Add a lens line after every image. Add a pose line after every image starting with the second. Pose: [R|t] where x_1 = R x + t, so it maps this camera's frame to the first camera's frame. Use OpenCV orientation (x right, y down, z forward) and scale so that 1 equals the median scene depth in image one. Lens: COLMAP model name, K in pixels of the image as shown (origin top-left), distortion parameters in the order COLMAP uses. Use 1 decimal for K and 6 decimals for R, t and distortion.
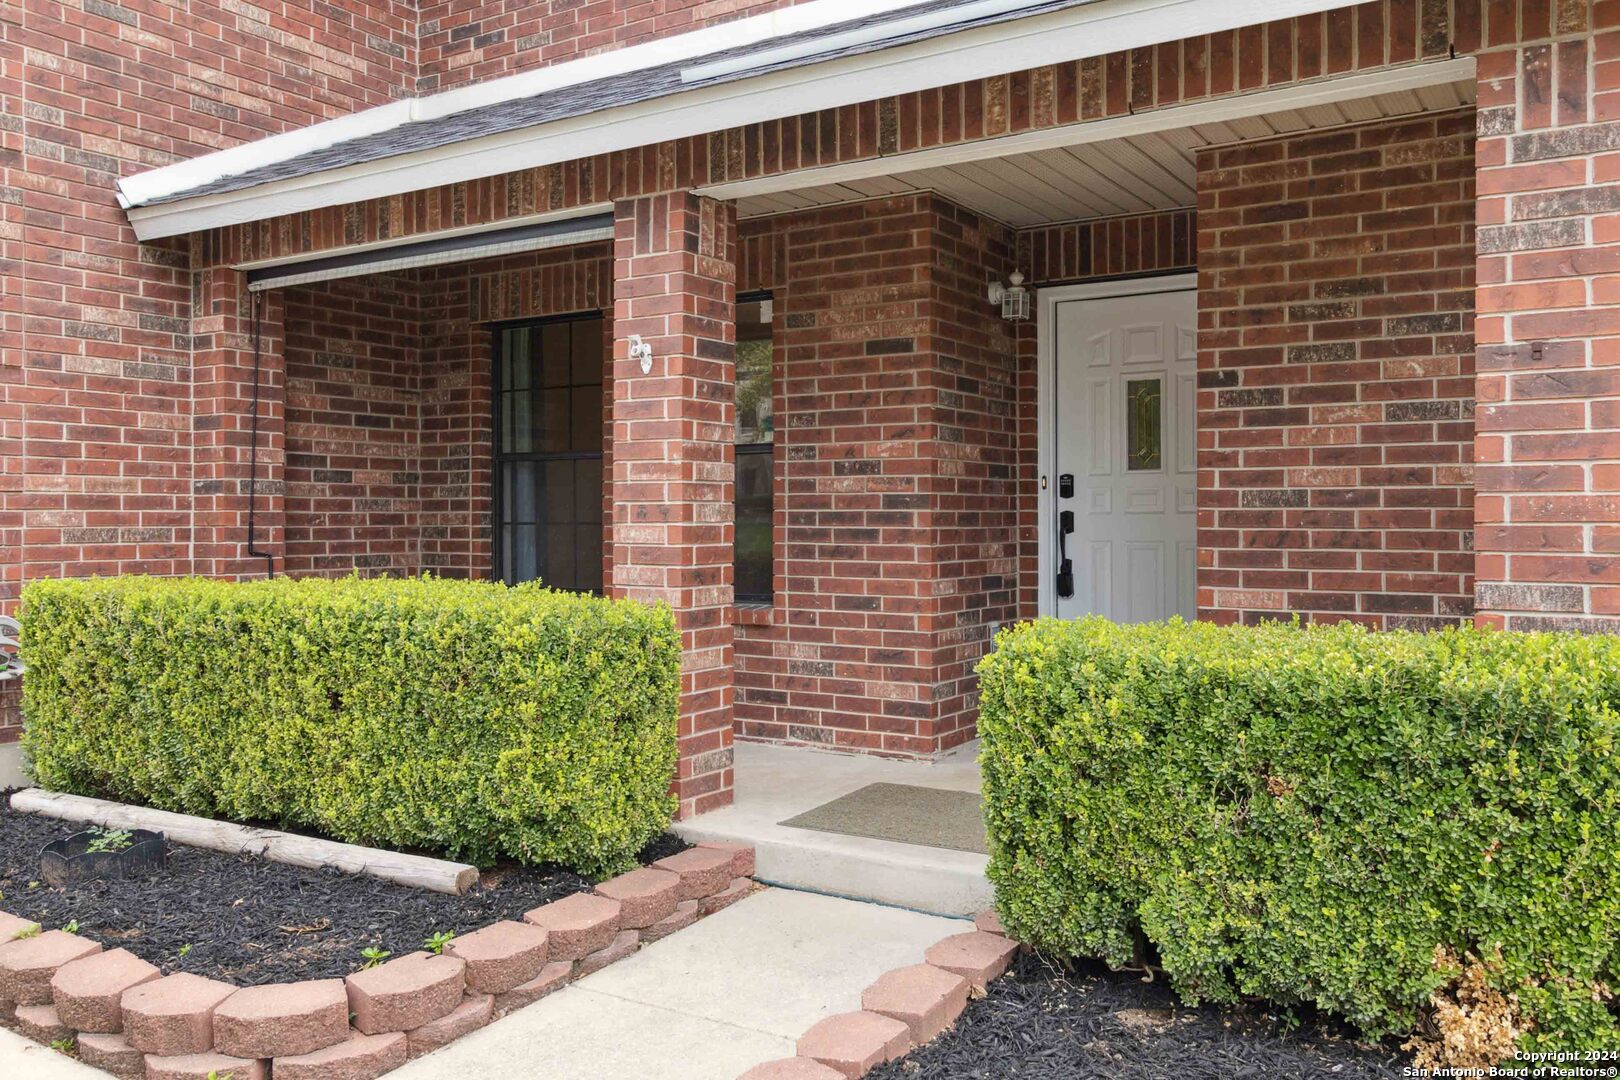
lens RADIAL K [[1301.2, 0, 808.0], [0, 1301.2, 530.6], [0, 0, 1]] dist [0.002262, -0.002753]
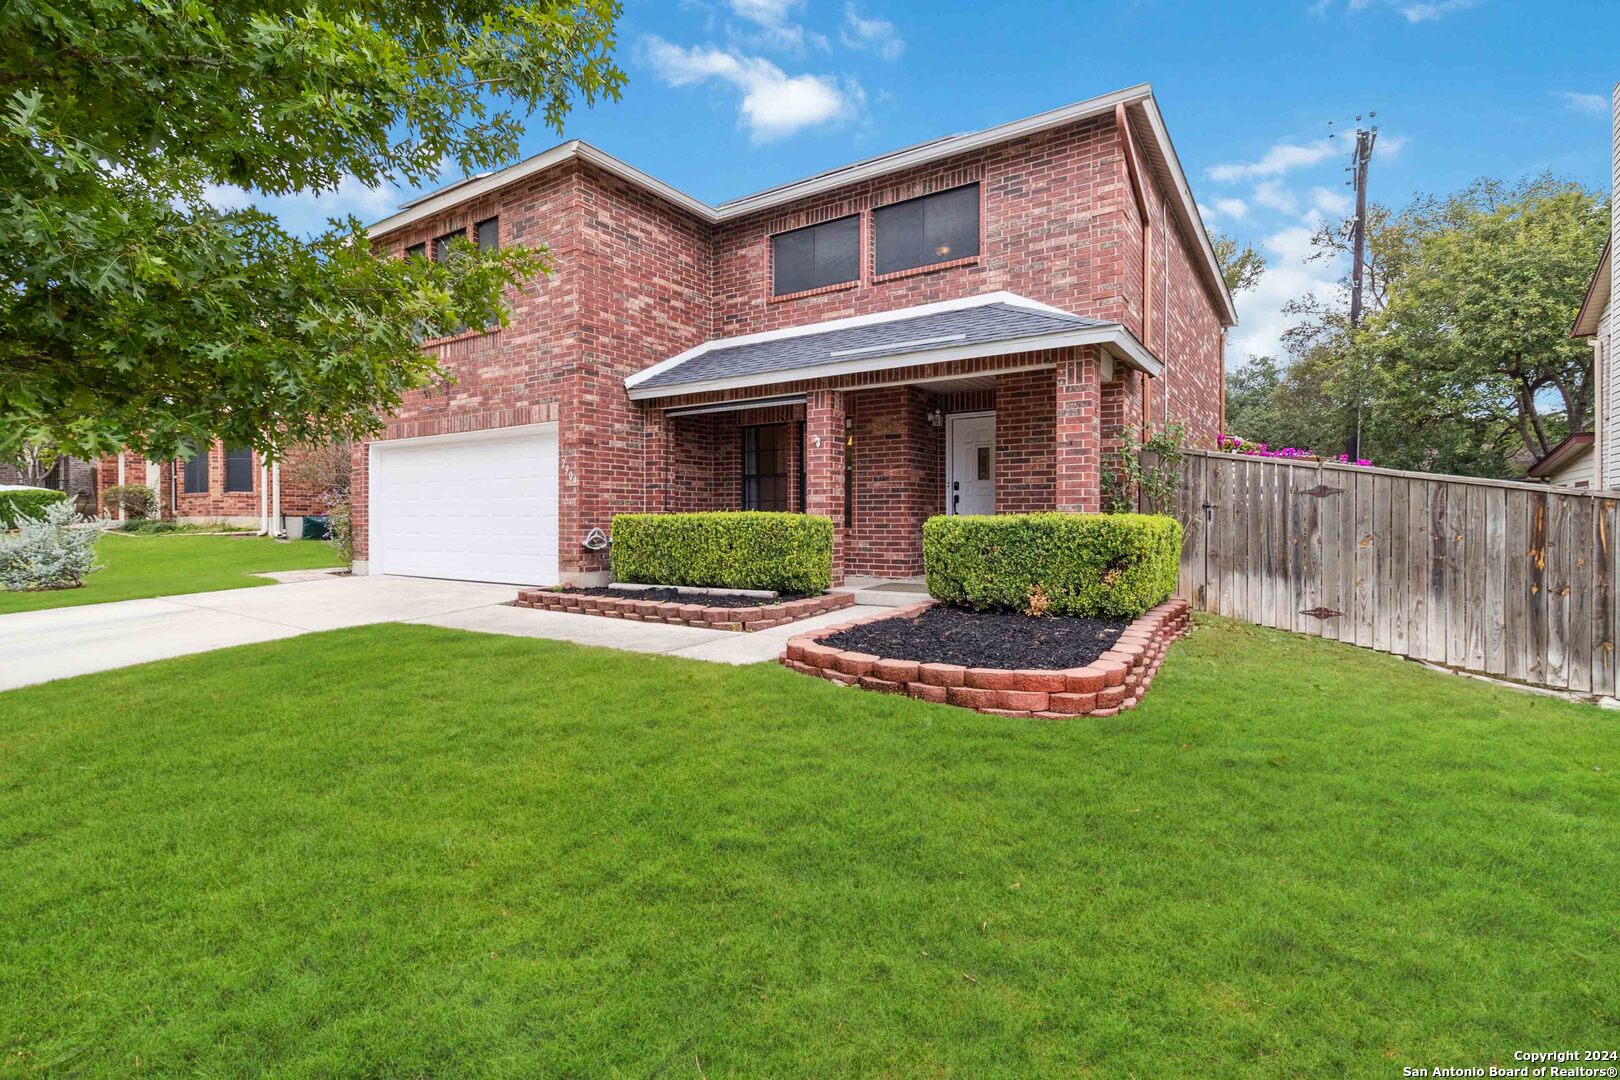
lens RADIAL K [[756.6, 0, 816.1], [0, 756.6, 532.4], [0, 0, 1]] dist [-0.002757, 0.002389]
pose [[0.999883, -0.000334, -0.015272, -0.084944], [0.000417, 0.999985, 0.005387, 0.063370], [0.015270, -0.005393, 0.999869, -0.696740]]
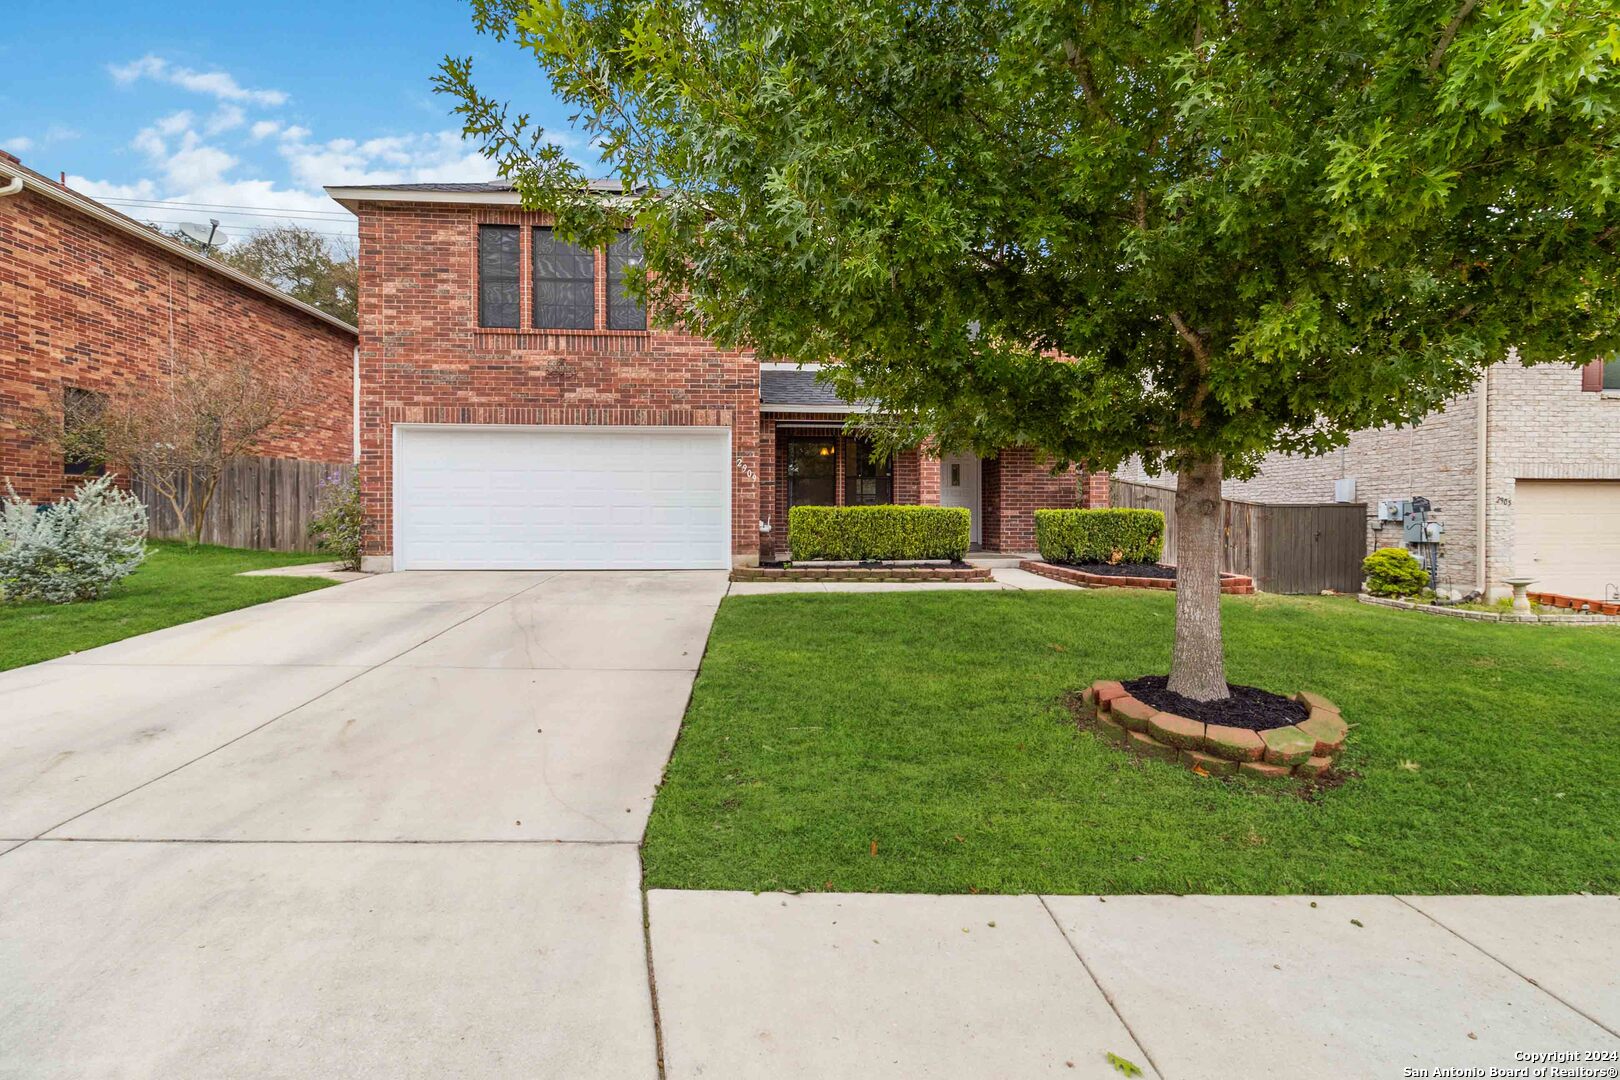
lens RADIAL K [[756.6, 0, 812.6], [0, 756.6, 534.2], [0, 0, 1]] dist [-0.002757, 0.002389]
pose [[0.808002, -0.011075, 0.589076, -1.684218], [0.005641, 0.999923, 0.011061, 0.085492], [-0.589153, -0.005614, 0.808002, -0.739711]]
